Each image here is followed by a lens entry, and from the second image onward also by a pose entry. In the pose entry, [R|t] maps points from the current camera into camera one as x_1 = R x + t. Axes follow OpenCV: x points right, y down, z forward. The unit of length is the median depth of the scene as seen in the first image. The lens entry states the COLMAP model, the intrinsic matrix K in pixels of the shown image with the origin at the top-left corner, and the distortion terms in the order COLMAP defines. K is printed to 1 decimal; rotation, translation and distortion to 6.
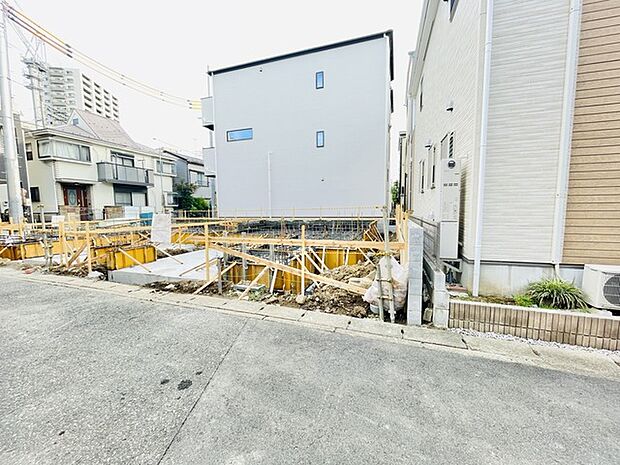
lens RADIAL K [[251.7, 0, 311.2], [0, 251.7, 232.3], [0, 0, 1]] dist [-0.004152, 0.000616]
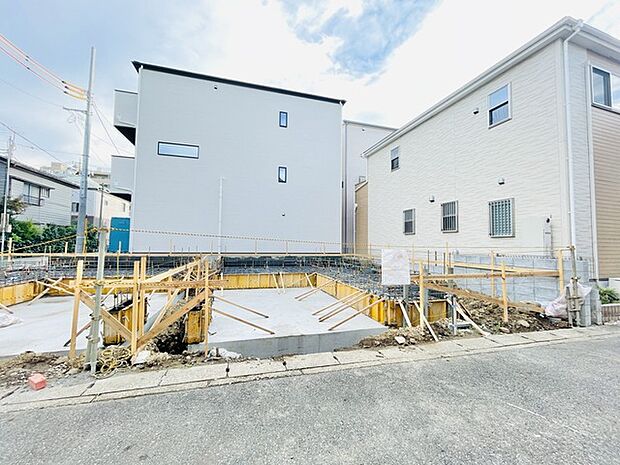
lens RADIAL K [[251.7, 0, 310.6], [0, 251.7, 231.8], [0, 0, 1]] dist [-0.004152, 0.000616]
pose [[0.818595, 0.050279, 0.572166, -0.465136], [0.031890, 0.990646, -0.132679, -0.010425], [-0.573485, 0.126857, 0.809334, 0.171505]]
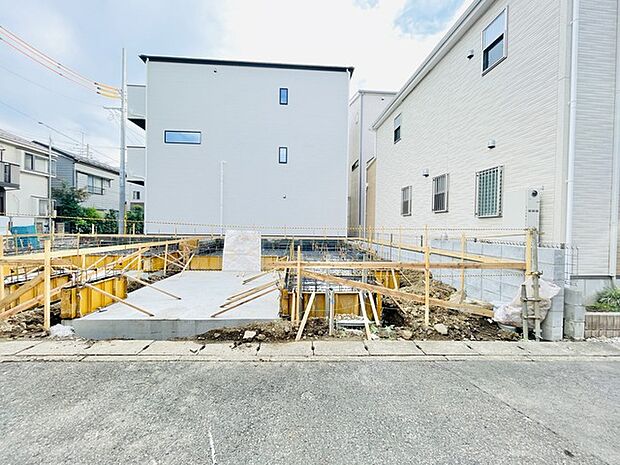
lens RADIAL K [[251.7, 0, 310.8], [0, 251.7, 232.1], [0, 0, 1]] dist [-0.004152, 0.000616]
pose [[0.924004, 0.018306, 0.381943, -0.246527], [0.009969, 0.997361, -0.071918, -0.005678], [-0.382252, 0.070260, 0.921383, 0.099247]]
